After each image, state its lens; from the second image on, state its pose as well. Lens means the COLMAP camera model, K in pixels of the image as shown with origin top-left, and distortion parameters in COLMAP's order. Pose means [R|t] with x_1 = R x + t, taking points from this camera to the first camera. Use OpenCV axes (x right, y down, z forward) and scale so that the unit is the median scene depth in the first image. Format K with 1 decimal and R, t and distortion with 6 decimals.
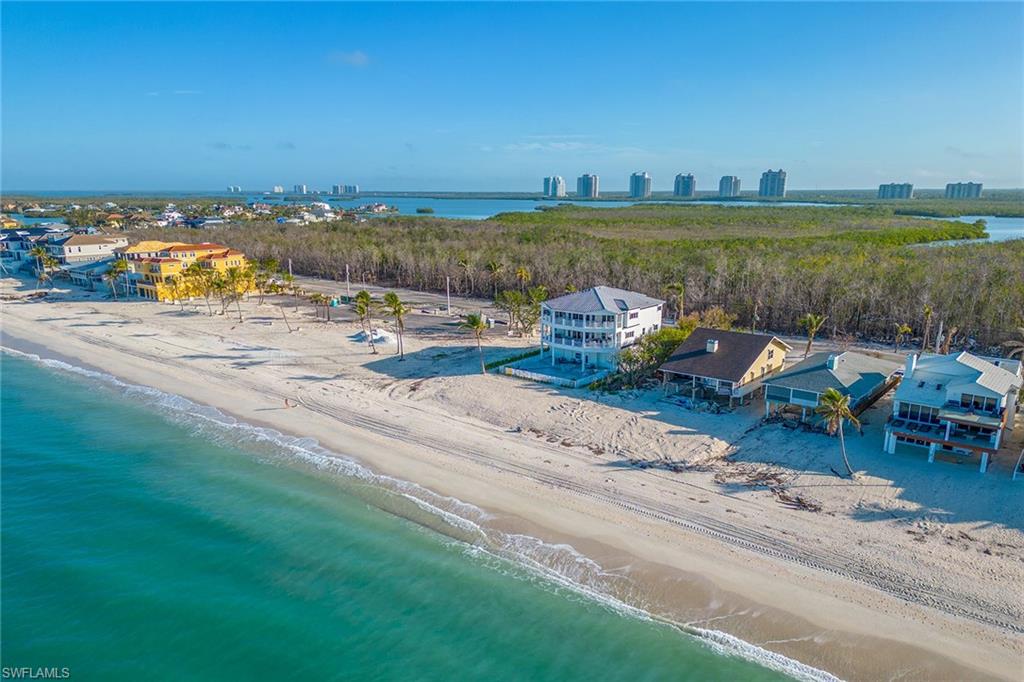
lens RADIAL K [[720.7, 0, 507.1], [0, 720.7, 357.9], [0, 0, 1]] dist [0.096557, -0.106180]
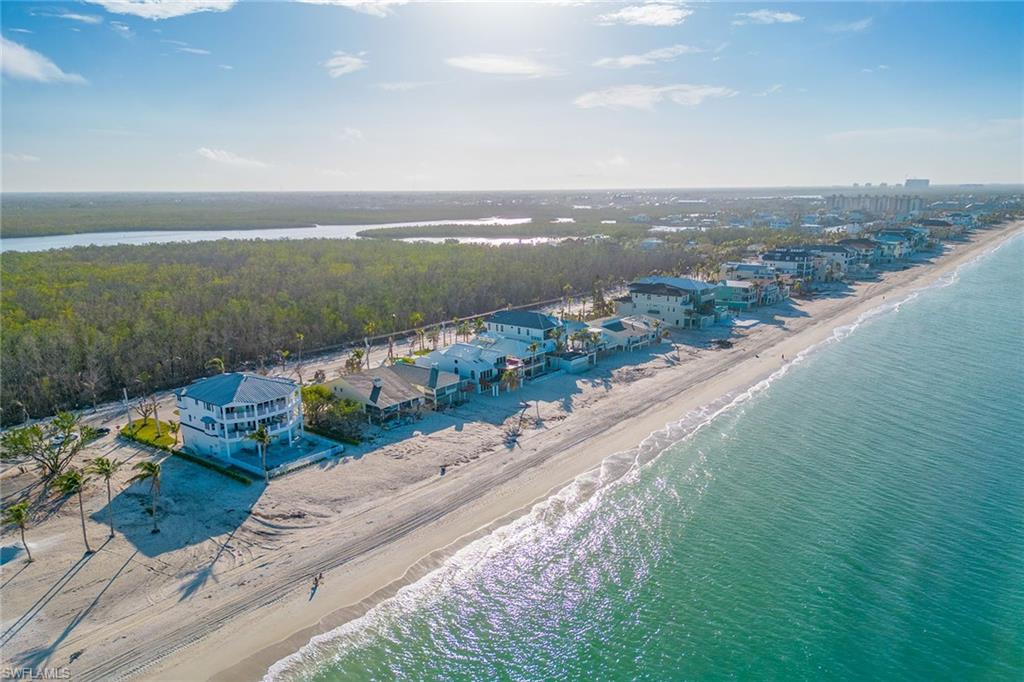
lens RADIAL K [[735.5, 0, 512.0], [0, 735.5, 341.0], [0, 0, 1]] dist [0.093032, -0.119847]
pose [[-0.029843, -0.205063, 0.978294, -0.963662], [0.234141, 0.950065, 0.206288, -0.284927], [-0.971744, 0.235215, 0.019661, 0.615025]]
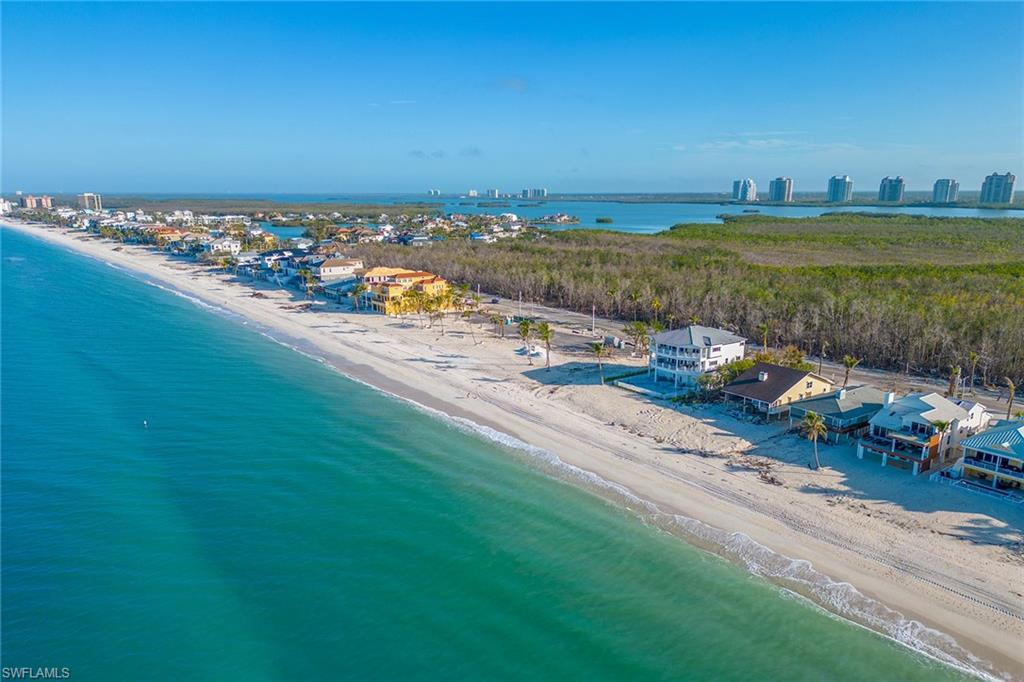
lens RADIAL K [[720.7, 0, 507.1], [0, 720.7, 357.9], [0, 0, 1]] dist [0.096557, -0.106180]
pose [[0.968699, 0.055594, -0.241934, 0.124639], [-0.055536, 0.998432, 0.007067, -0.030073], [0.241948, 0.006590, 0.970267, -0.421593]]
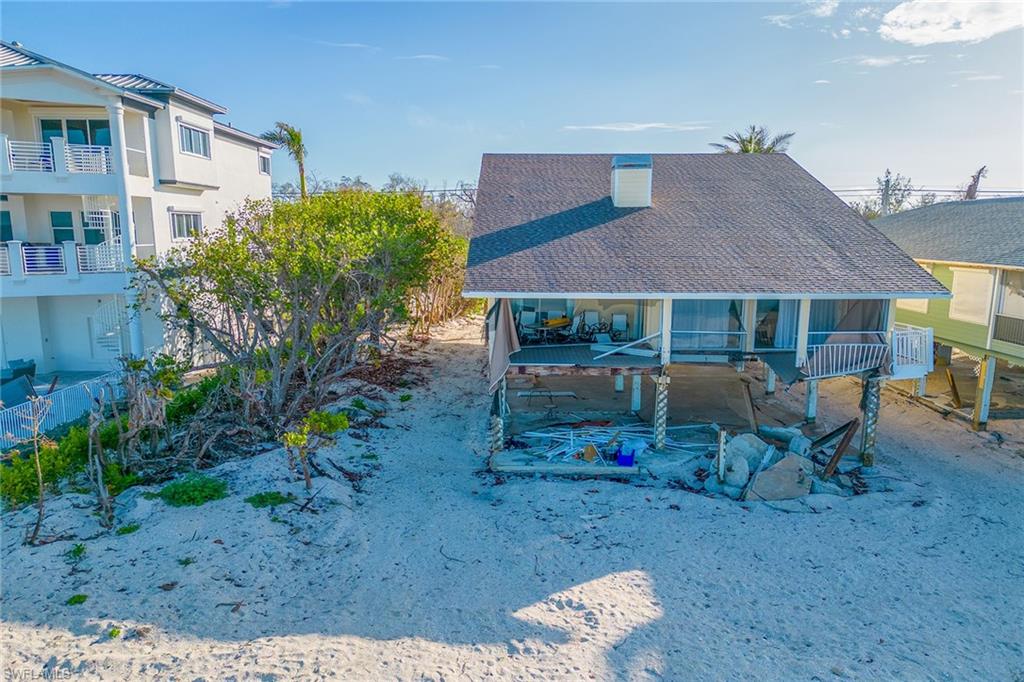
lens RADIAL K [[735.5, 0, 512.0], [0, 735.5, 341.0], [0, 0, 1]] dist [0.093032, -0.119847]
pose [[0.769932, -0.096460, 0.630794, 0.092662], [0.140984, 0.989795, -0.020724, 0.027332], [-0.622357, 0.104887, 0.775674, 0.745939]]
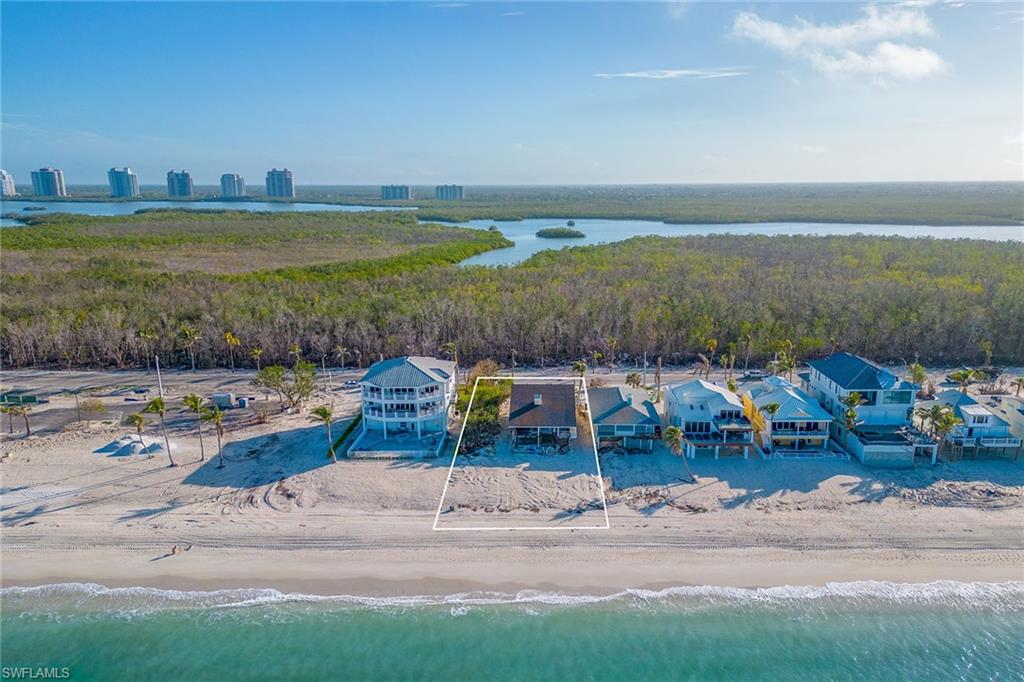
lens RADIAL K [[766.2, 0, 532.4], [0, 766.2, 341.0], [0, 0, 1]] dist [0.074332, -0.056731]
pose [[0.779709, -0.130376, 0.612418, -0.452973], [0.145003, 0.989091, 0.025952, -0.132953], [-0.609121, 0.068567, 0.790108, -0.034616]]
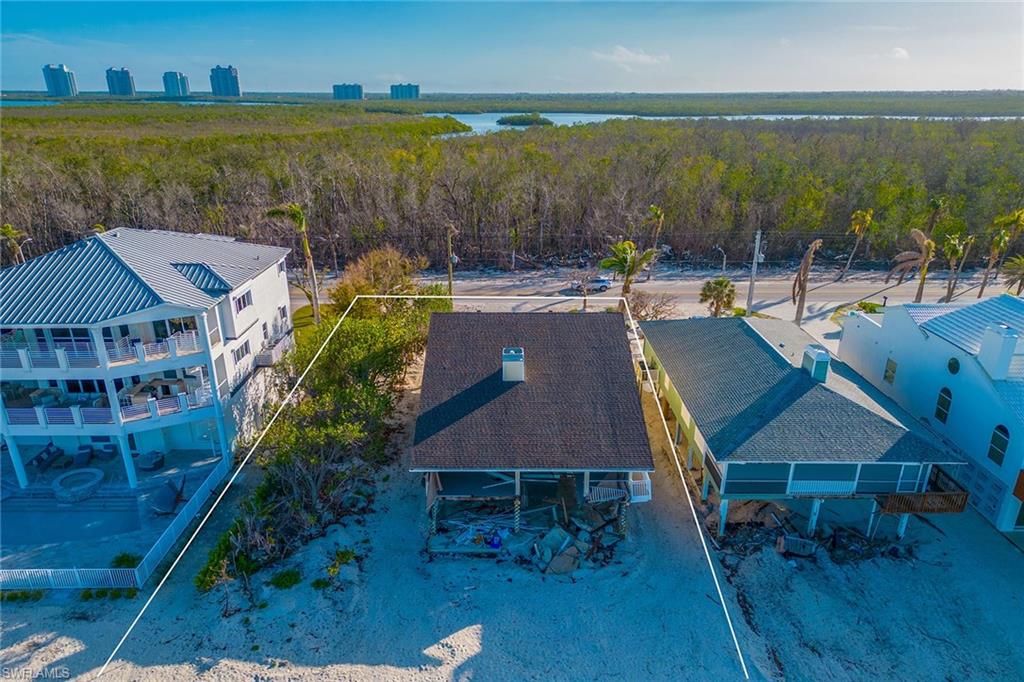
lens RADIAL K [[714.3, 0, 513.6], [0, 714.3, 382.3], [0, 0, 1]] dist [0.051087, -0.044603]
pose [[0.762385, -0.240495, 0.600776, 0.048914], [0.145081, 0.968267, 0.203495, -0.073176], [-0.630651, -0.067981, 0.773083, 0.622782]]
